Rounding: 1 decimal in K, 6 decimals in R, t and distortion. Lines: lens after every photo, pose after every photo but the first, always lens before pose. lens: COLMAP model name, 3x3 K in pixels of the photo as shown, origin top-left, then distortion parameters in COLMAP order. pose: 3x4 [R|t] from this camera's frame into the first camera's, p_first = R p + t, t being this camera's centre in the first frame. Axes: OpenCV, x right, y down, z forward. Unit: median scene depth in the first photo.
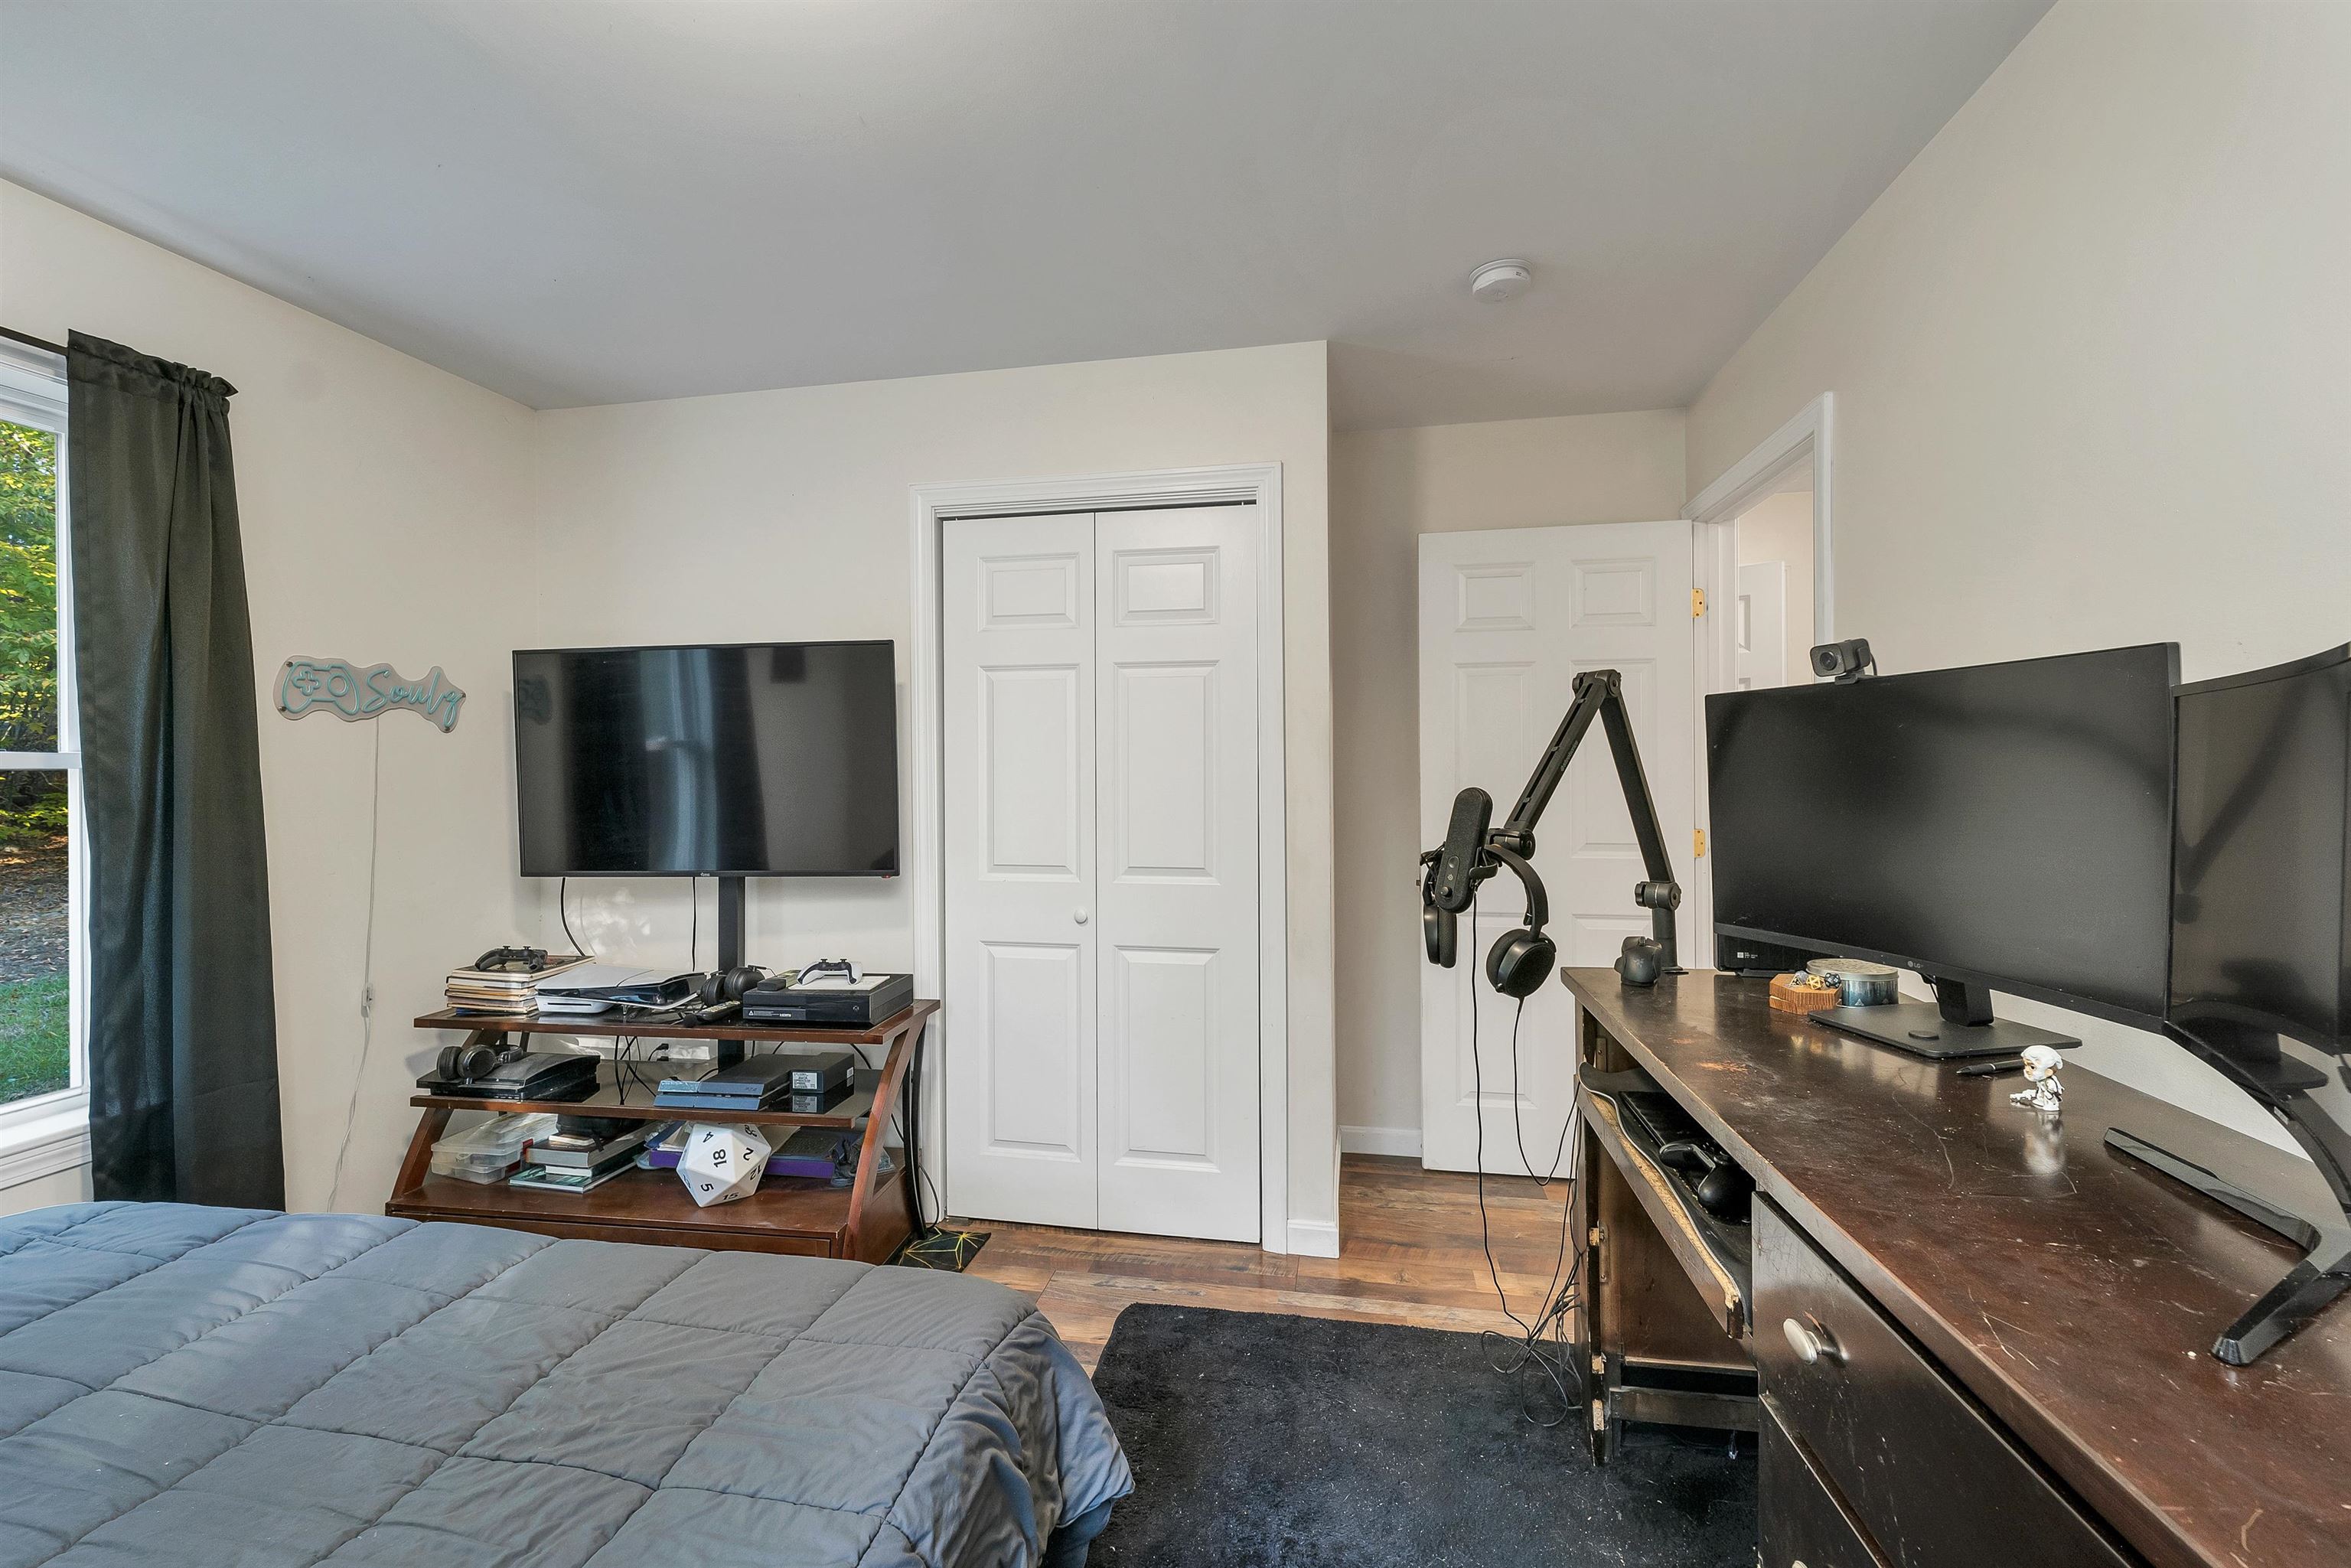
lens RADIAL K [[987.4, 0, 1173.0], [0, 987.4, 761.3], [0, 0, 1]] dist [0.003544, 0.000033]
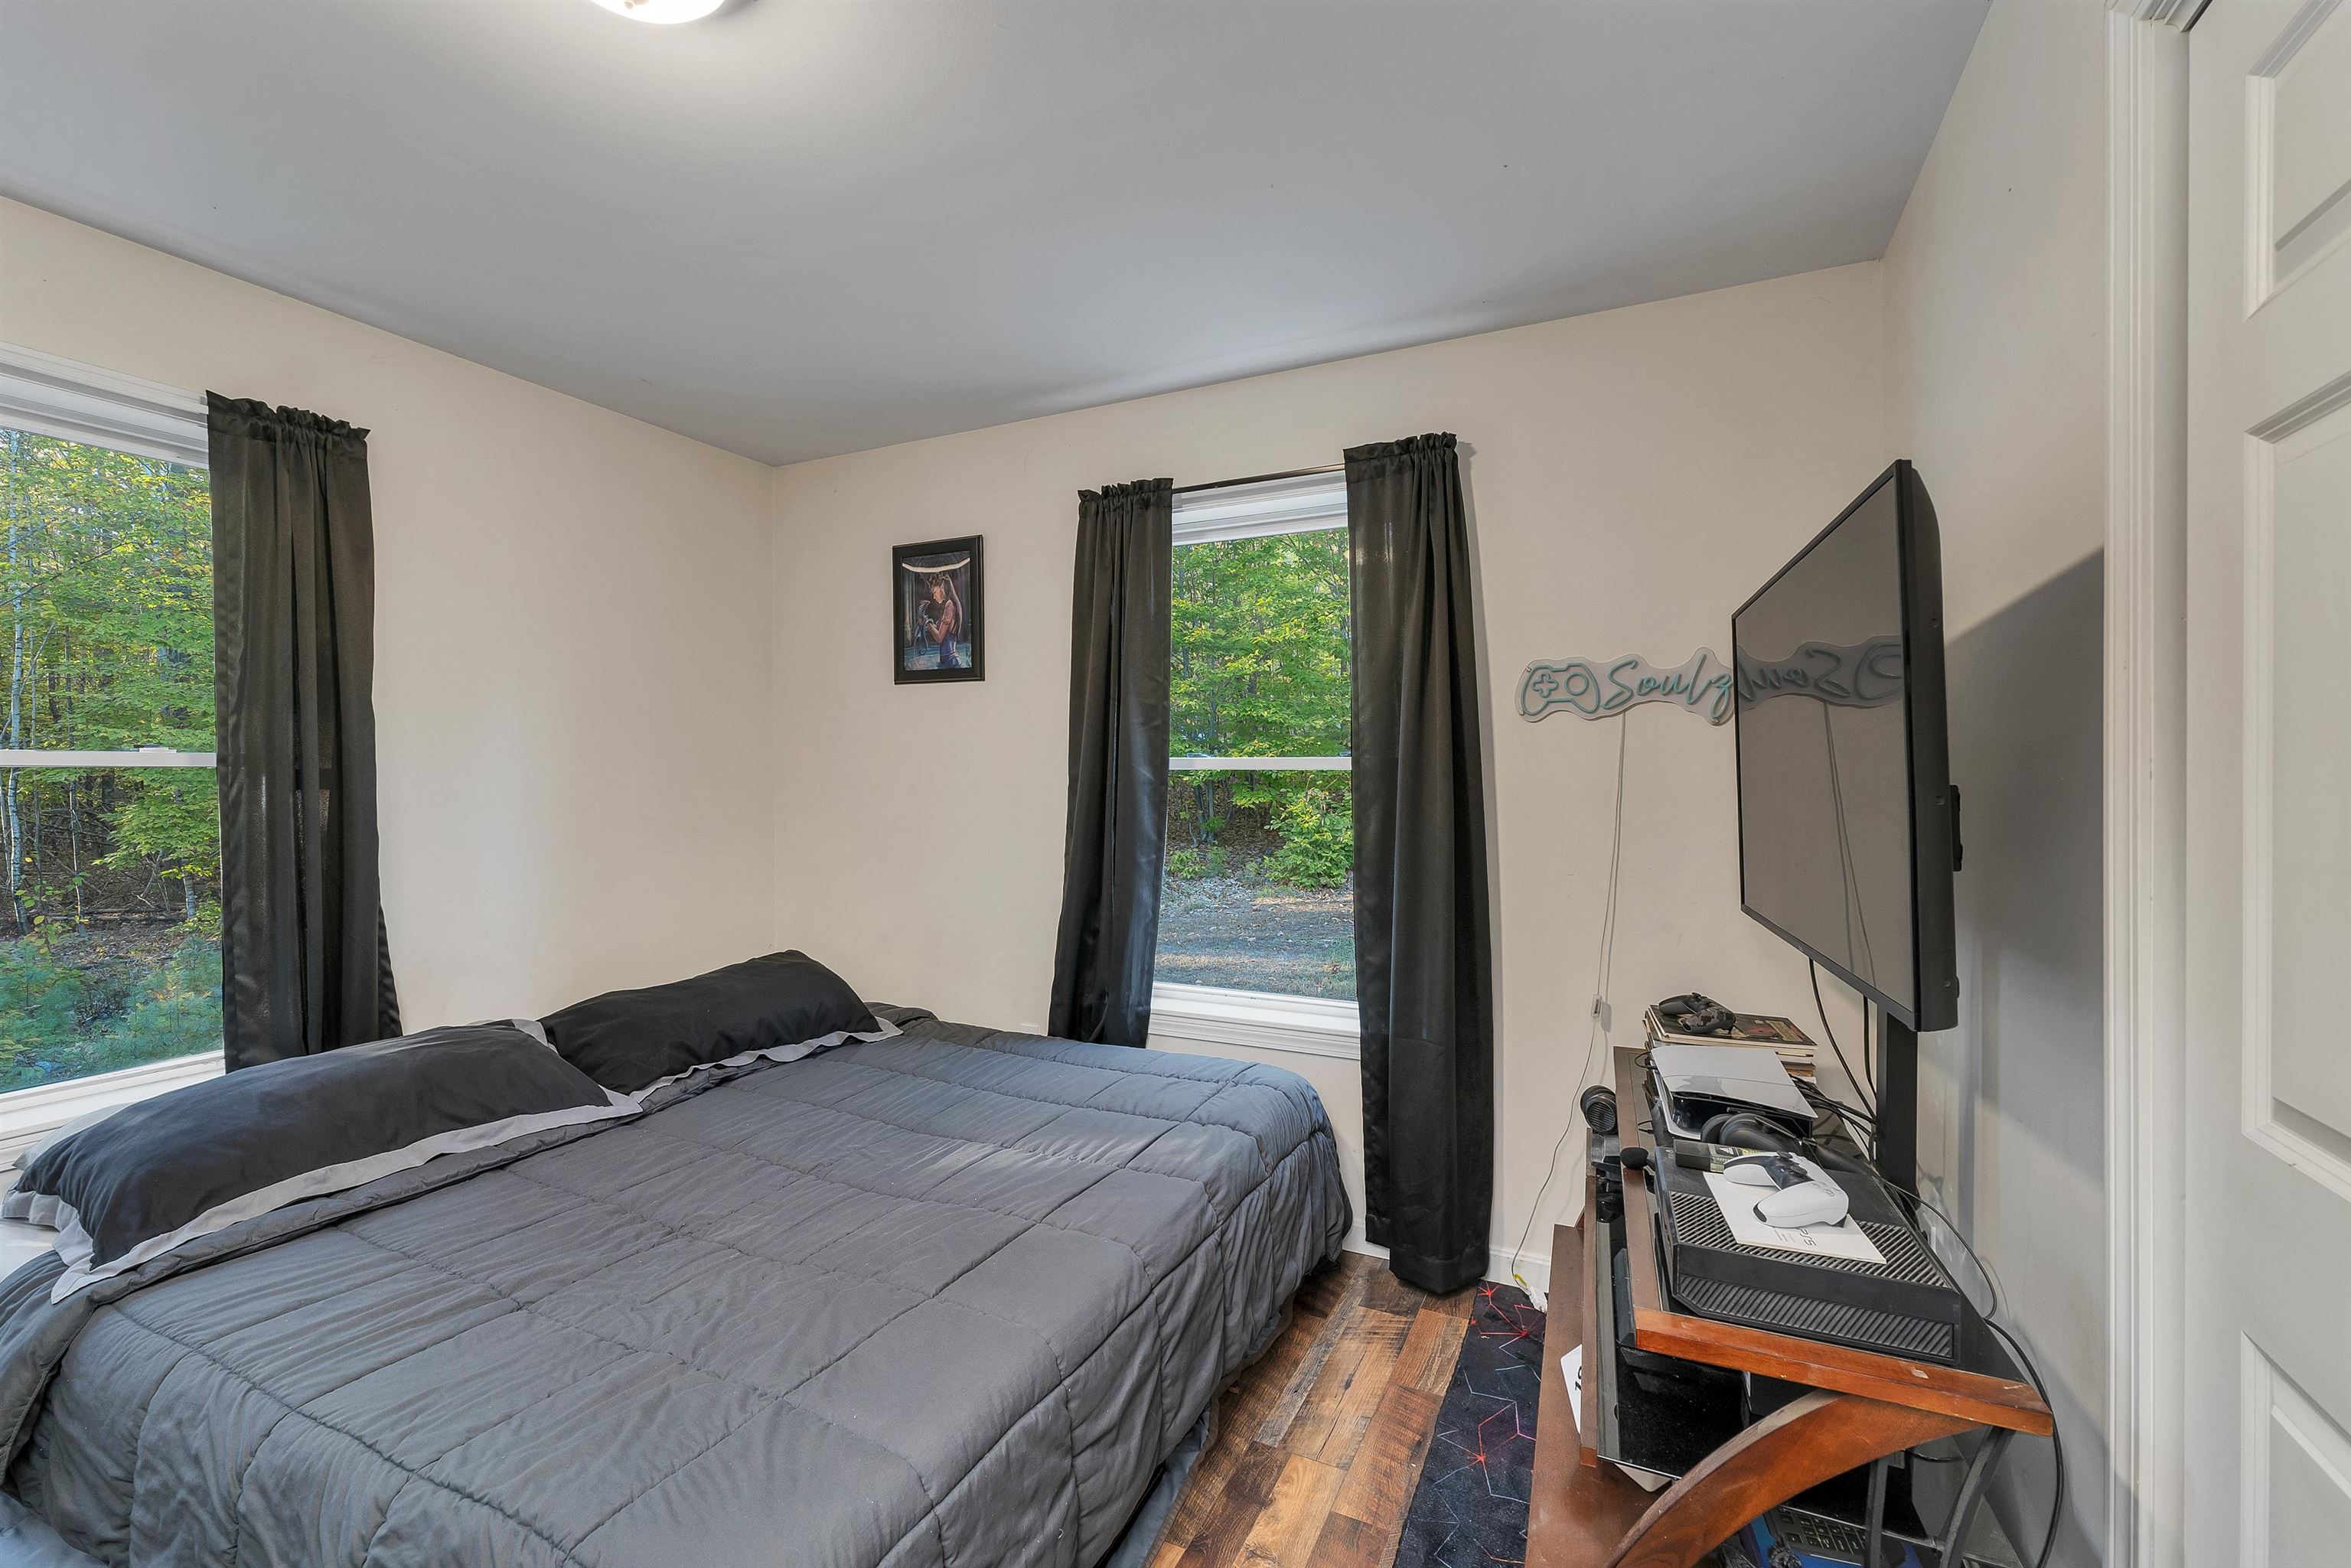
lens RADIAL K [[987.4, 0, 1173.0], [0, 987.4, 761.3], [0, 0, 1]] dist [0.003544, 0.000033]
pose [[-0.262943, 0.002619, -0.964808, 0.217536], [0.011459, 0.999934, -0.000408, -0.004103], [0.964743, -0.011163, -0.262956, 0.895783]]
